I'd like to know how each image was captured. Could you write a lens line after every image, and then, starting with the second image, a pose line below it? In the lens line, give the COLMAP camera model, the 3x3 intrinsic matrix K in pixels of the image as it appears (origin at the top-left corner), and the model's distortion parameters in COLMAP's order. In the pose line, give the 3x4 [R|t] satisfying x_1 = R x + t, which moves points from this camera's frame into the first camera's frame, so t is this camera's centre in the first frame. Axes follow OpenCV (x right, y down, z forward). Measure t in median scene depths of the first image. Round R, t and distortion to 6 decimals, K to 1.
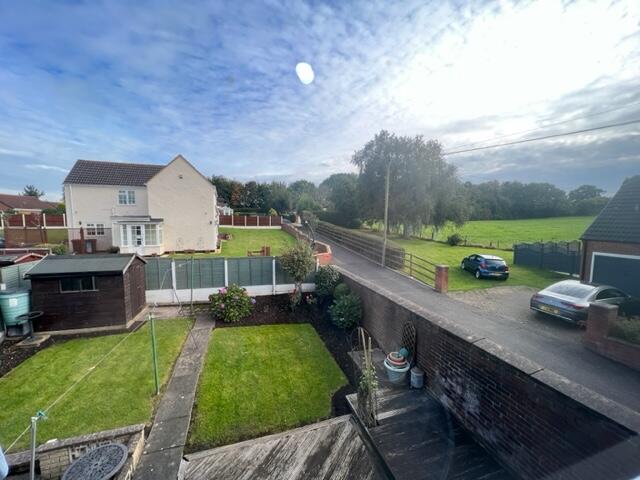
lens RADIAL K [[255.1, 0, 322.0], [0, 255.1, 241.1], [0, 0, 1]] dist [-0.001697, -0.000200]
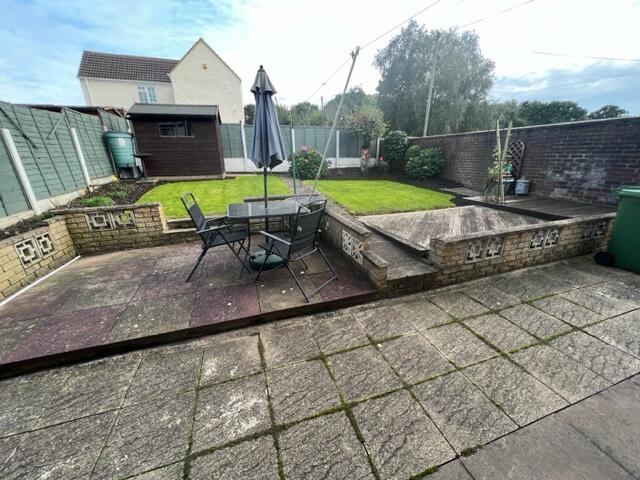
lens RADIAL K [[255.1, 0, 322.0], [0, 255.1, 241.1], [0, 0, 1]] dist [-0.001697, -0.000200]
pose [[0.999740, -0.022464, 0.003854, -0.097036], [0.020911, 0.971305, 0.236916, 0.093266], [-0.009066, -0.236774, 0.971522, -0.023218]]
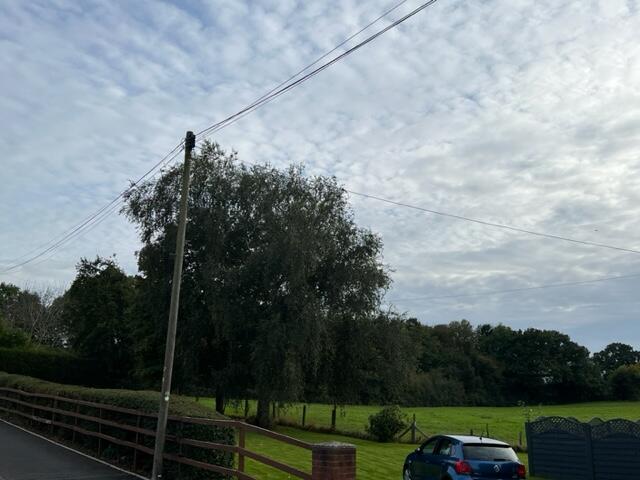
lens RADIAL K [[625.5, 0, 320.0], [0, 625.5, 240.0], [0, 0, 1]] dist [0.045371, -0.012387]
pose [[0.933913, 0.102904, 0.342370, 0.087631], [0.022261, 0.939080, -0.342978, 0.052475], [-0.356806, 0.327933, 0.874728, 0.144458]]
